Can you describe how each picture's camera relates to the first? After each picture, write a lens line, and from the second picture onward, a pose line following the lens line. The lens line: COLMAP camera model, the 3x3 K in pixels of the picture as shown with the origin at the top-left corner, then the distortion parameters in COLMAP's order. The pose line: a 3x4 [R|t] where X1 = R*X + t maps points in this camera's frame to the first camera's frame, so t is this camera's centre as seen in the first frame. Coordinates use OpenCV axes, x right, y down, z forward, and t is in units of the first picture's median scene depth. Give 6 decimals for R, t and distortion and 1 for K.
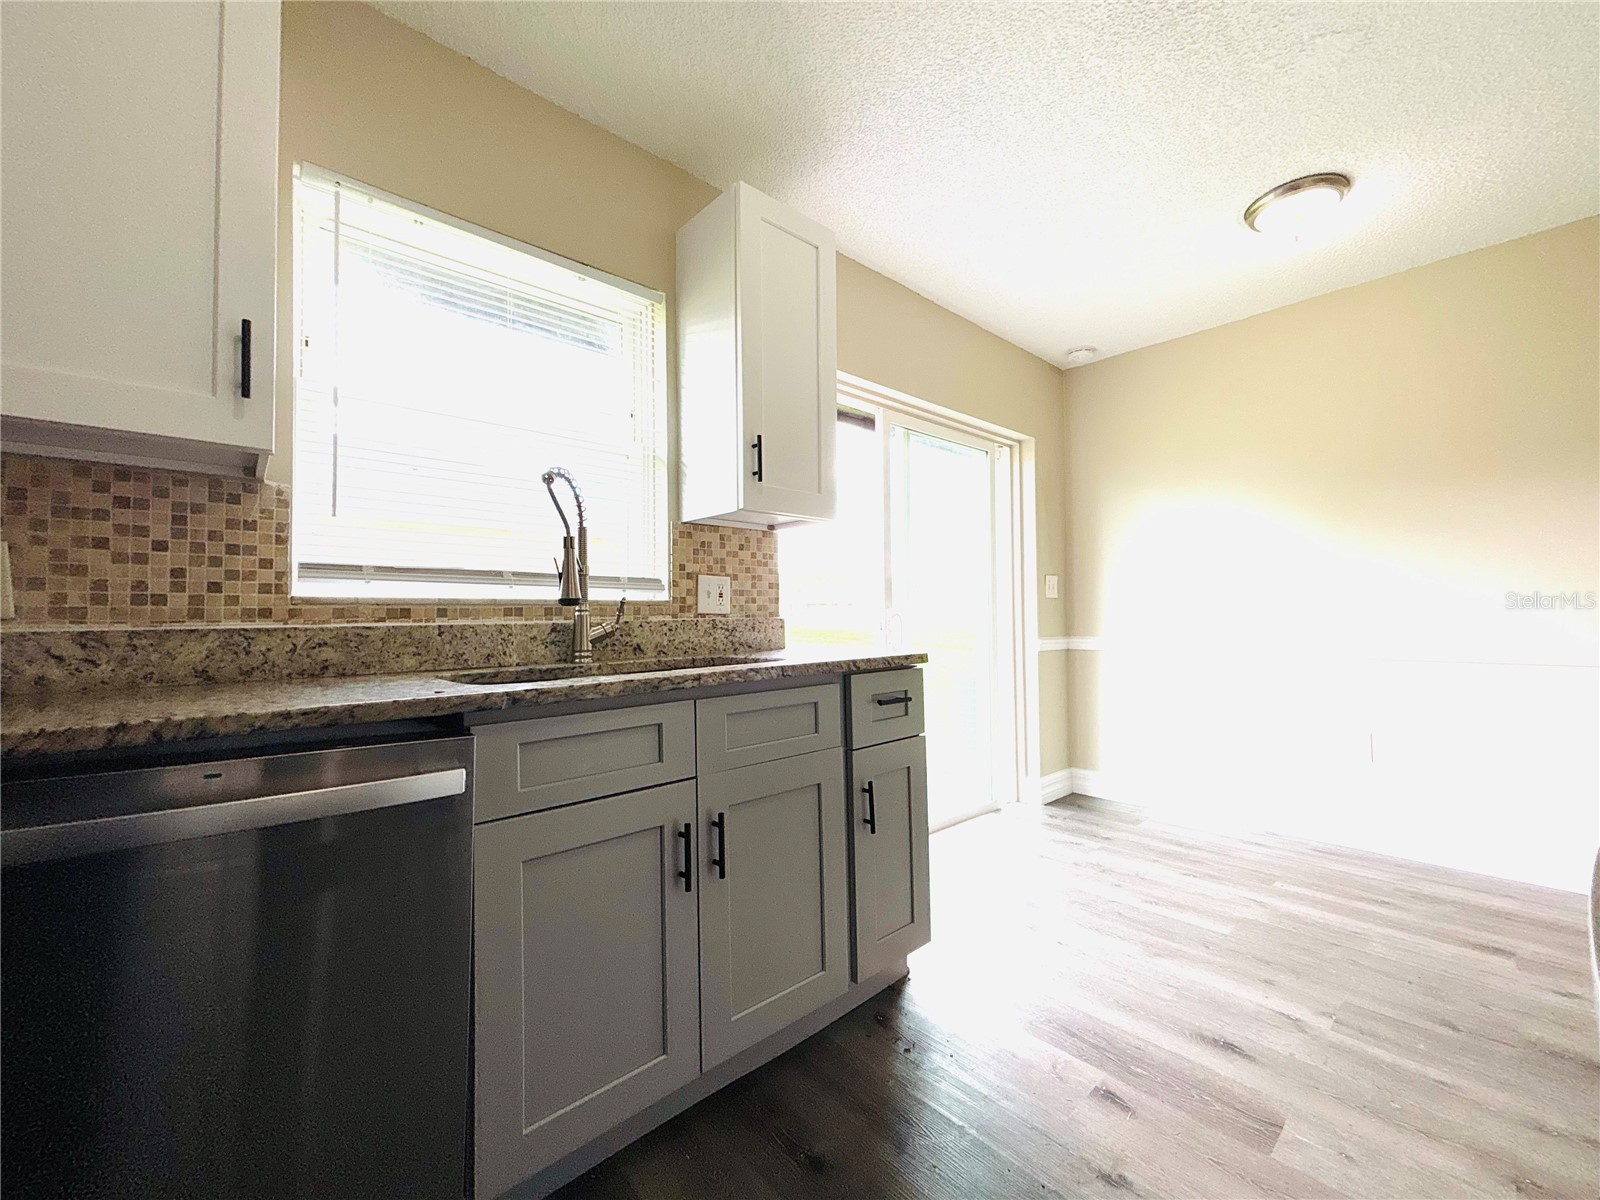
lens RADIAL K [[641.4, 0, 800.0], [0, 641.4, 600.0], [0, 0, 1]] dist [0.010663, -0.000276]
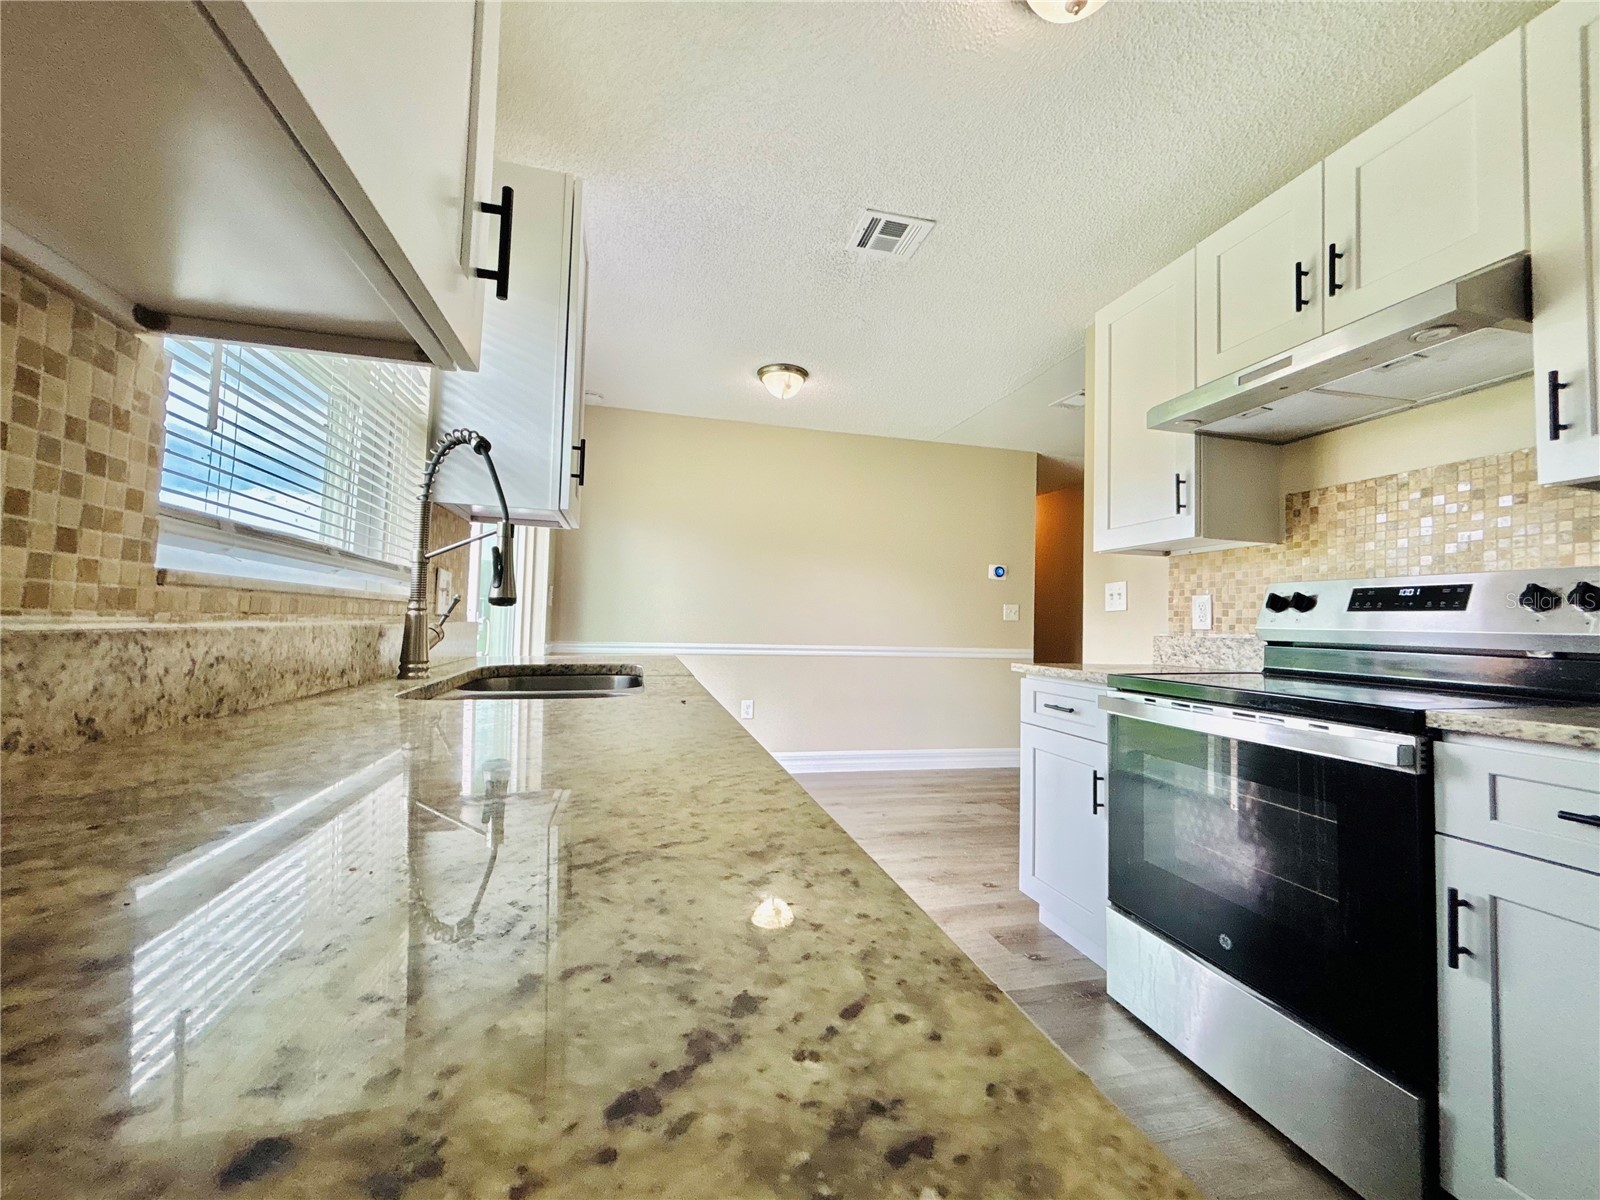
lens RADIAL K [[641.4, 0, 800.0], [0, 641.4, 600.0], [0, 0, 1]] dist [0.010663, -0.000276]
pose [[0.469124, 0.056400, 0.881329, -0.919455], [-0.054744, 0.997897, -0.034720, 0.009174], [-0.881434, -0.031959, 0.471225, 0.273695]]
